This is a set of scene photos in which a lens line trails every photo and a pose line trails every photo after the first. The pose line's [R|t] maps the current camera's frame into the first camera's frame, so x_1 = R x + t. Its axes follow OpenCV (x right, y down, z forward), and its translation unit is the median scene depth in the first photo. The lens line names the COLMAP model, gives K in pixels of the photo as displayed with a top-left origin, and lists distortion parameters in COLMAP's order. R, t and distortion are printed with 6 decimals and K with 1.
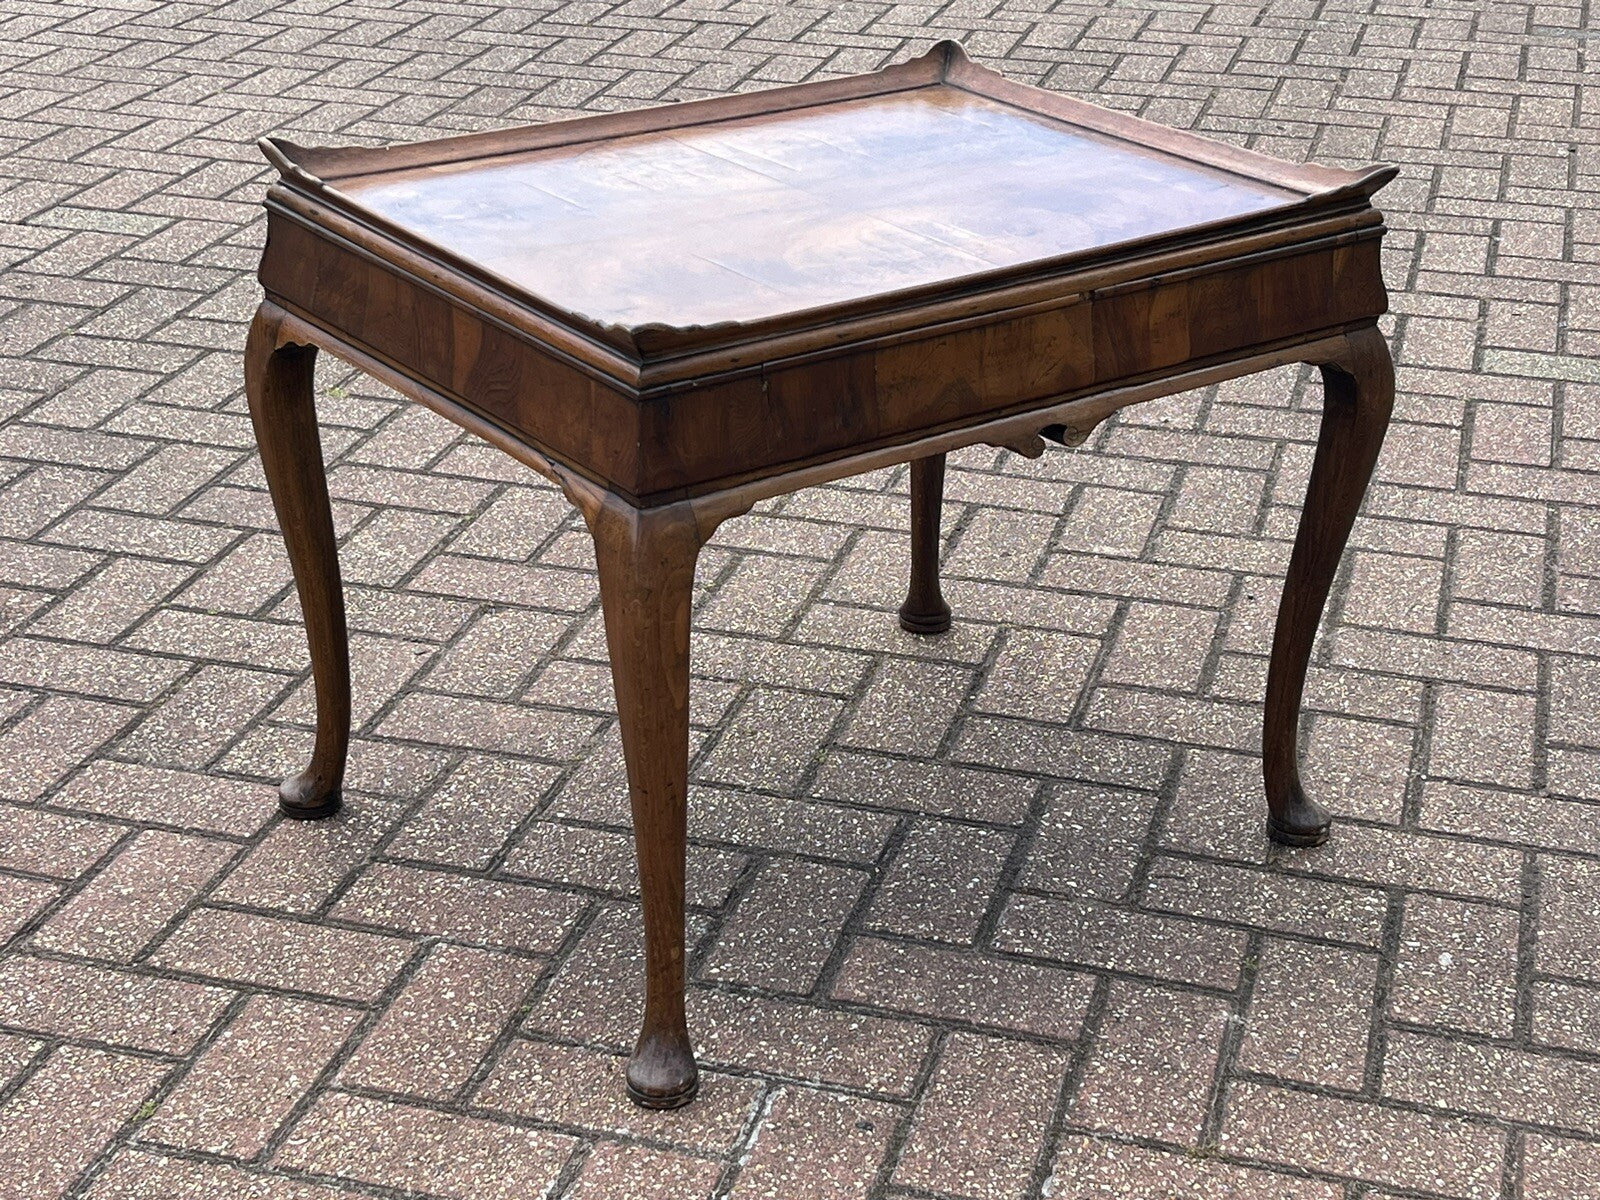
lens RADIAL K [[2613.1, 0, 800.0], [0, 2613.1, 600.0], [0, 0, 1]] dist [0.177329, -0.729843]
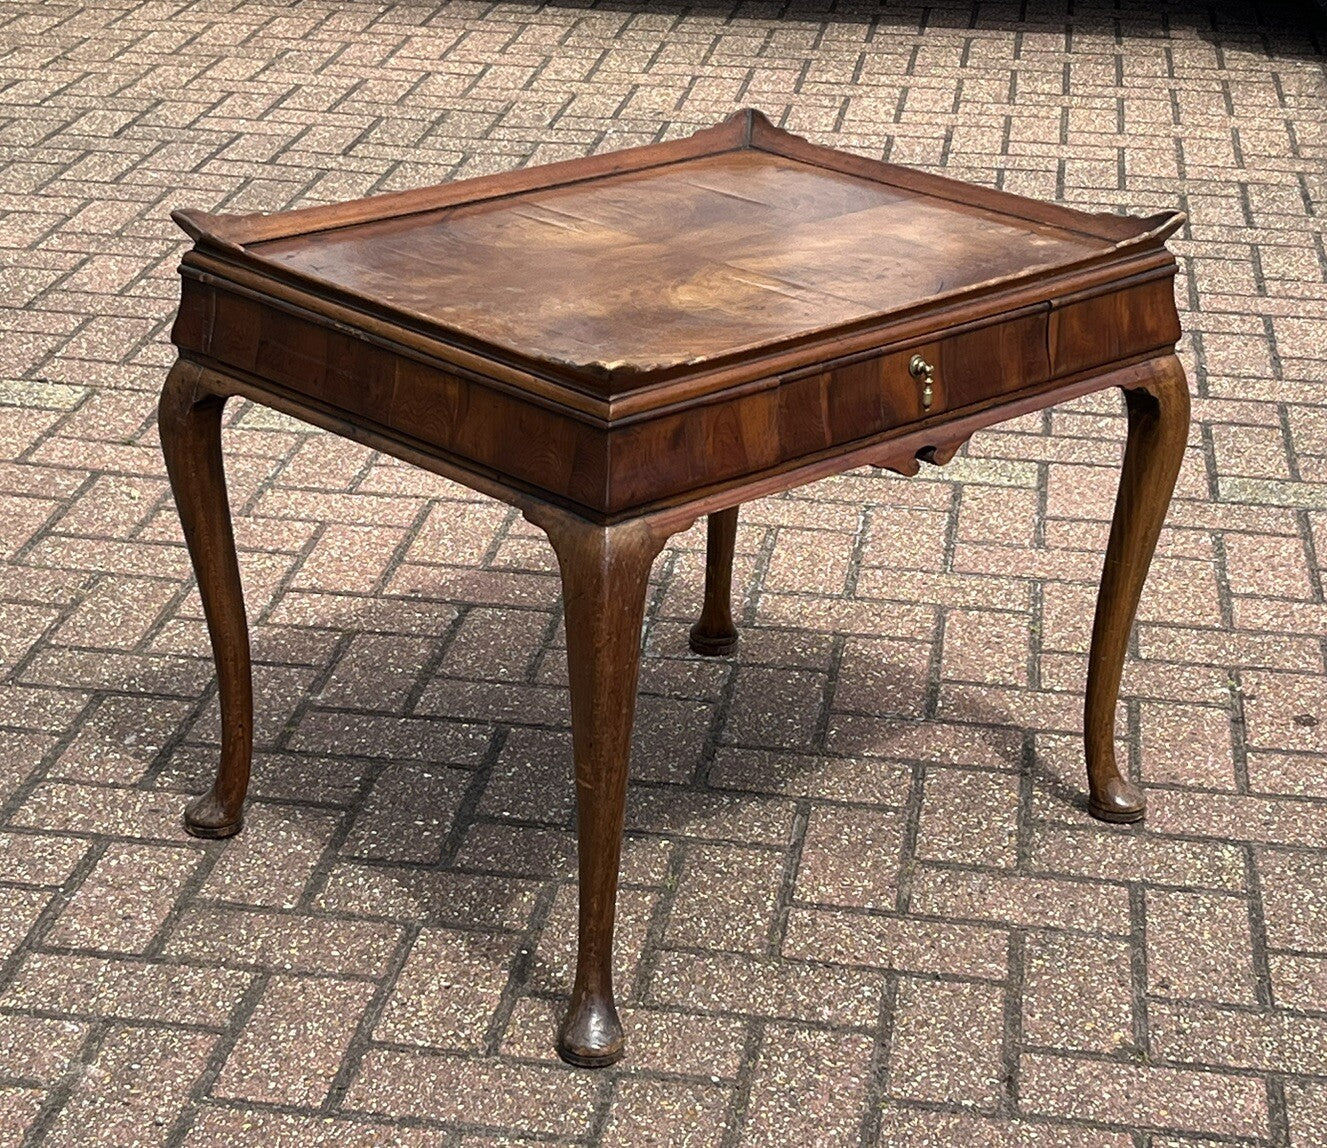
lens RADIAL K [[2900.2, 0, 620.2], [0, 2900.2, 580.6], [0, 0, 1]] dist [0.178456, -0.743028]
pose [[-0.991185, 0.003739, -0.132433, 0.193587], [-0.092637, 0.695061, 0.712957, -0.898619], [0.094715, 0.718941, -0.688588, 1.876048]]
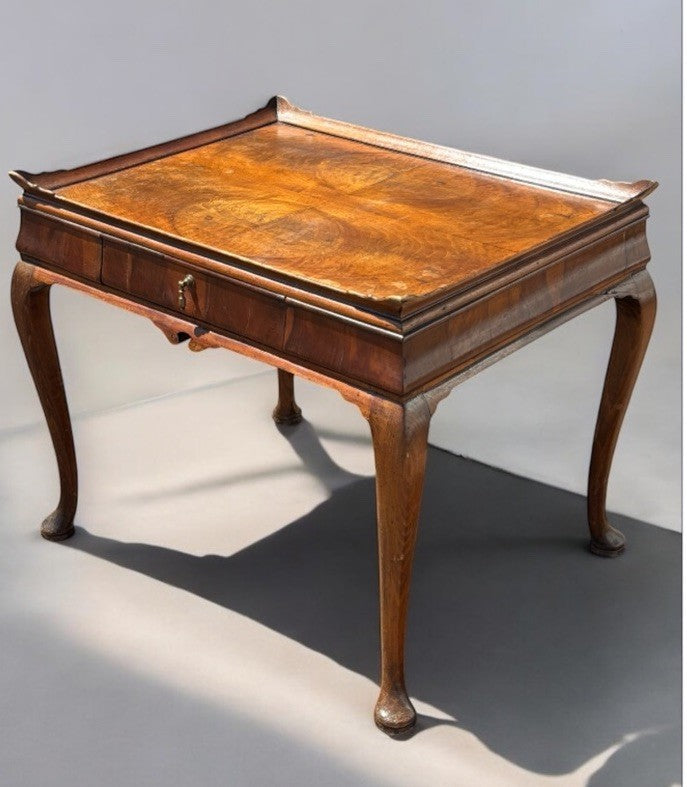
lens RADIAL K [[1411.3, 0, 313.9], [0, 1411.3, 394.7], [0, 0, 1]] dist [0.148066, 0.025527]
pose [[-0.204177, -0.448166, 0.870321, -0.839938], [0.401770, 0.772360, 0.491977, -0.503890], [-0.892688, 0.450120, 0.022362, 1.007840]]
